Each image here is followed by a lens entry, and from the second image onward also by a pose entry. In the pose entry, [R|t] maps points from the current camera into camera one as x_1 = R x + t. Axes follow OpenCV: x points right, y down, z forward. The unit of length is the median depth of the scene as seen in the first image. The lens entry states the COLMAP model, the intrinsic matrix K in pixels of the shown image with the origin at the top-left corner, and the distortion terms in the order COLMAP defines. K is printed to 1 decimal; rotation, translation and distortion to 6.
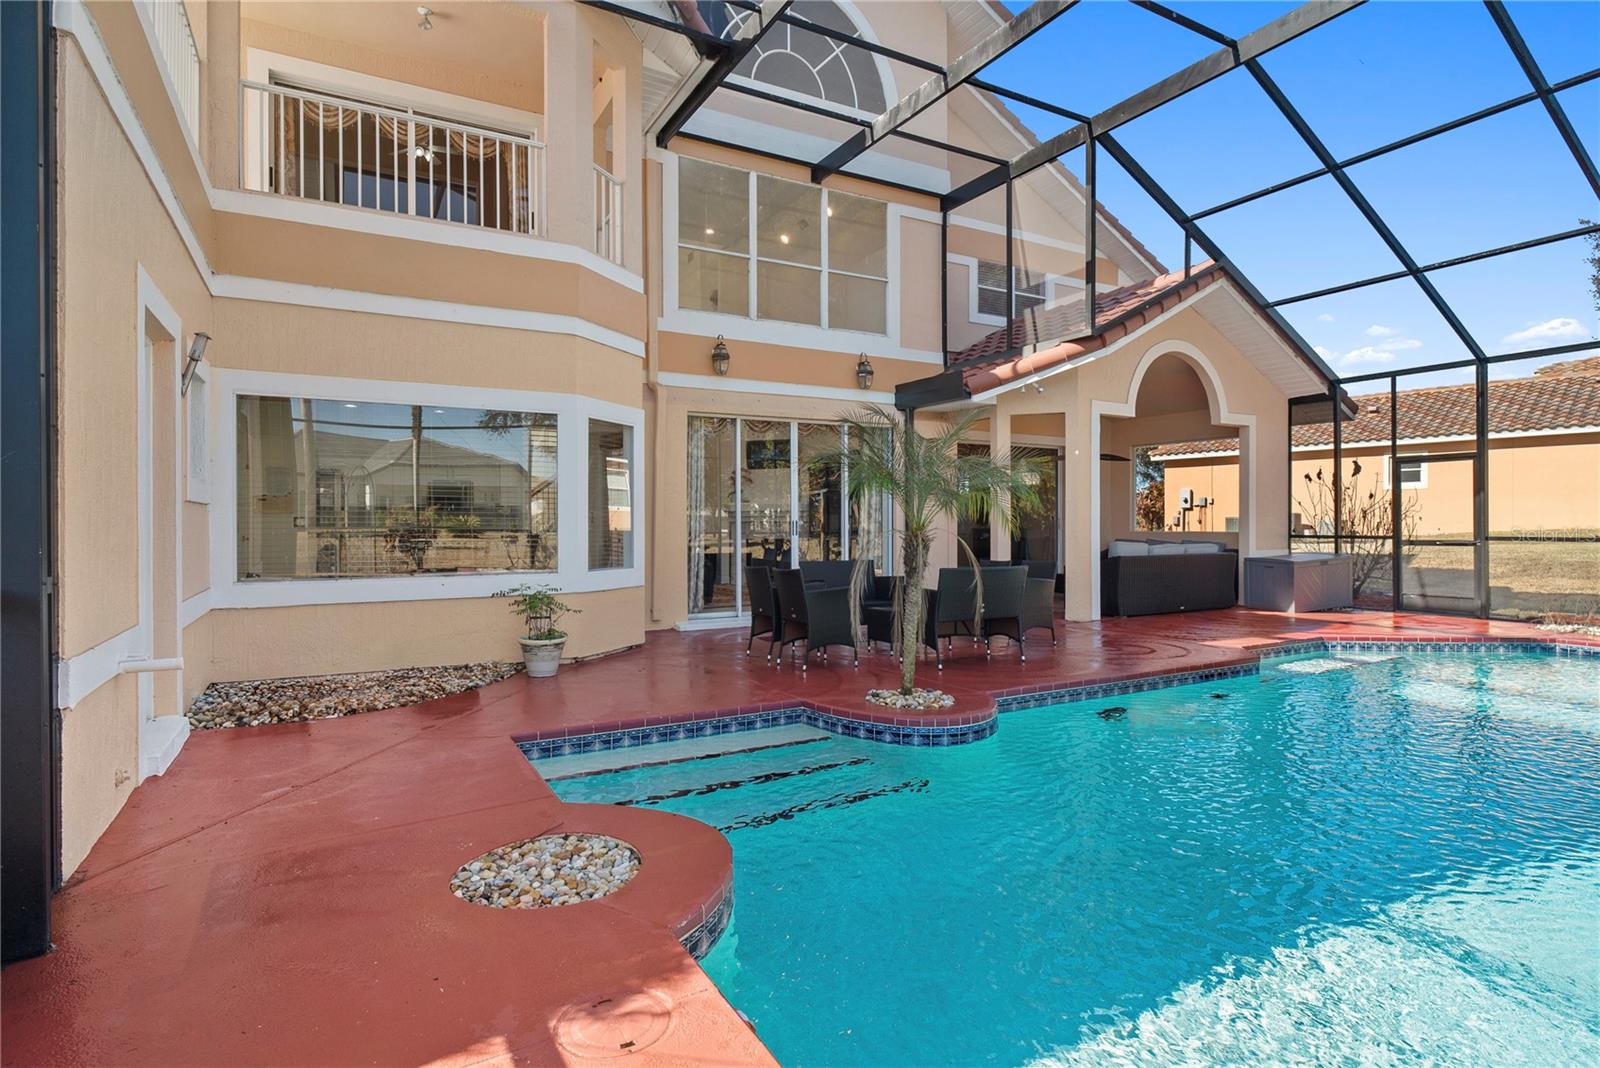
lens RADIAL K [[830.0, 0, 793.3], [0, 830.0, 536.1], [0, 0, 1]] dist [-0.002093, -0.000357]
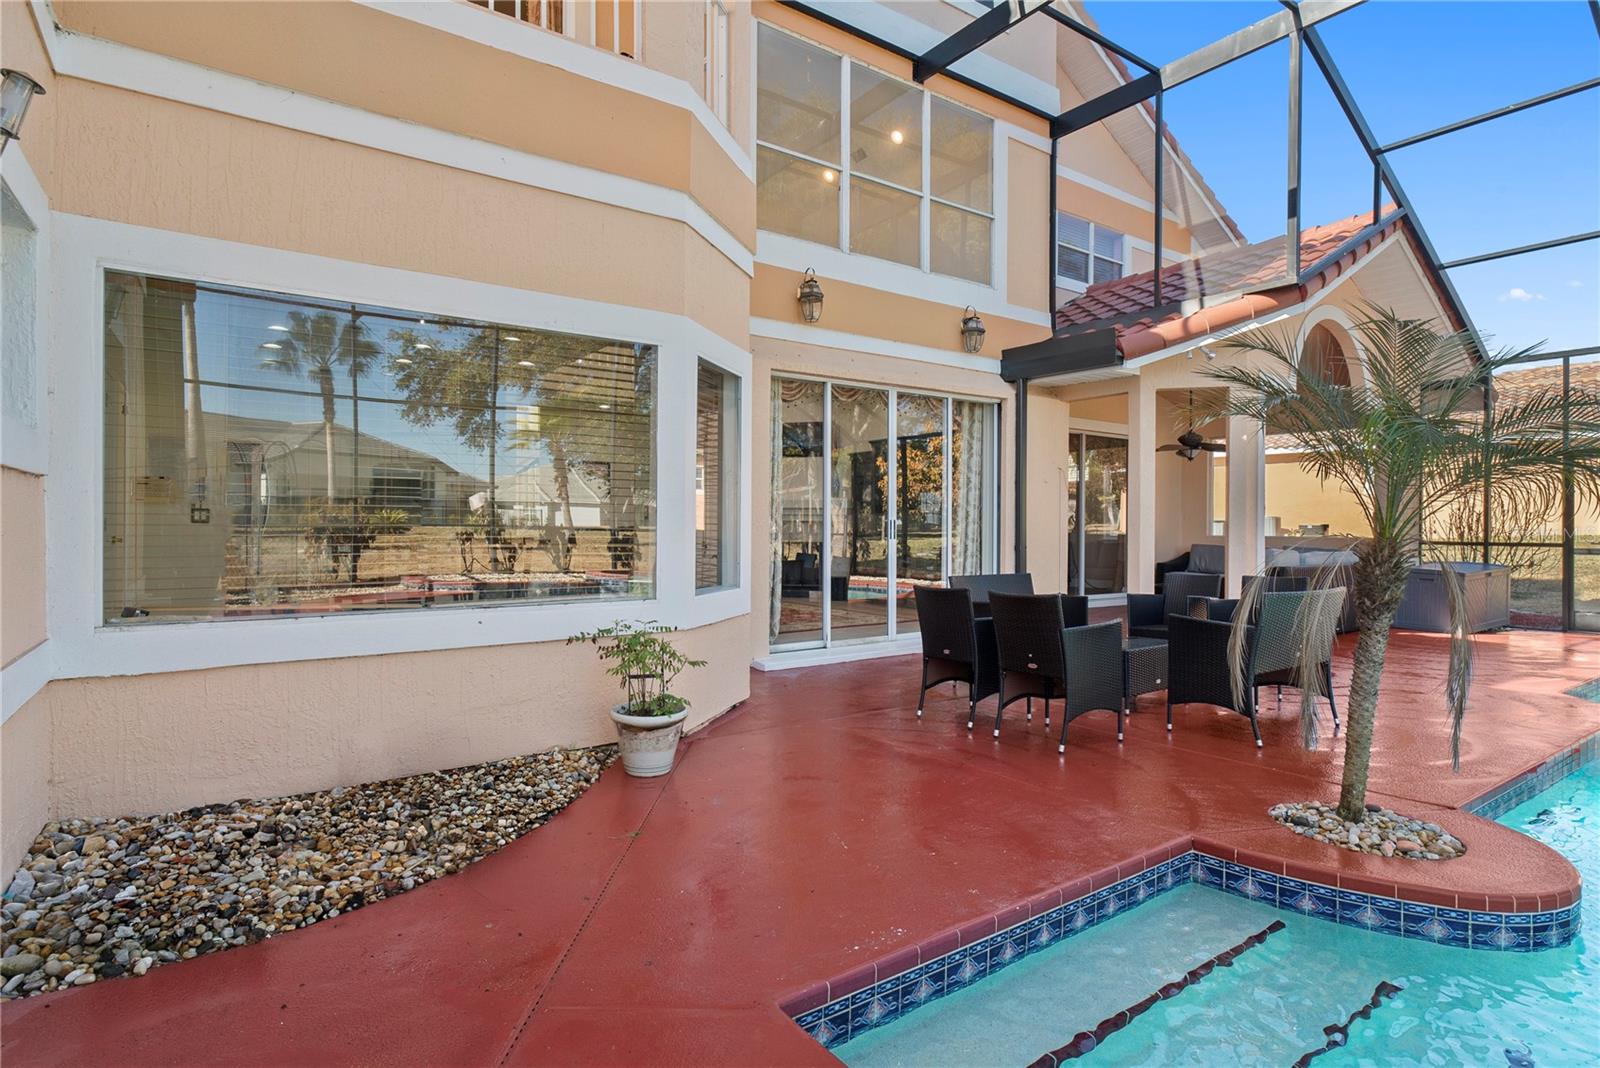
lens RADIAL K [[830.0, 0, 793.3], [0, 830.0, 536.1], [0, 0, 1]] dist [-0.002093, -0.000357]
pose [[0.994609, 0.006018, 0.103520, -0.172001], [-0.005896, 0.999982, -0.001480, -0.002045], [-0.103527, 0.000862, 0.994626, 0.256149]]
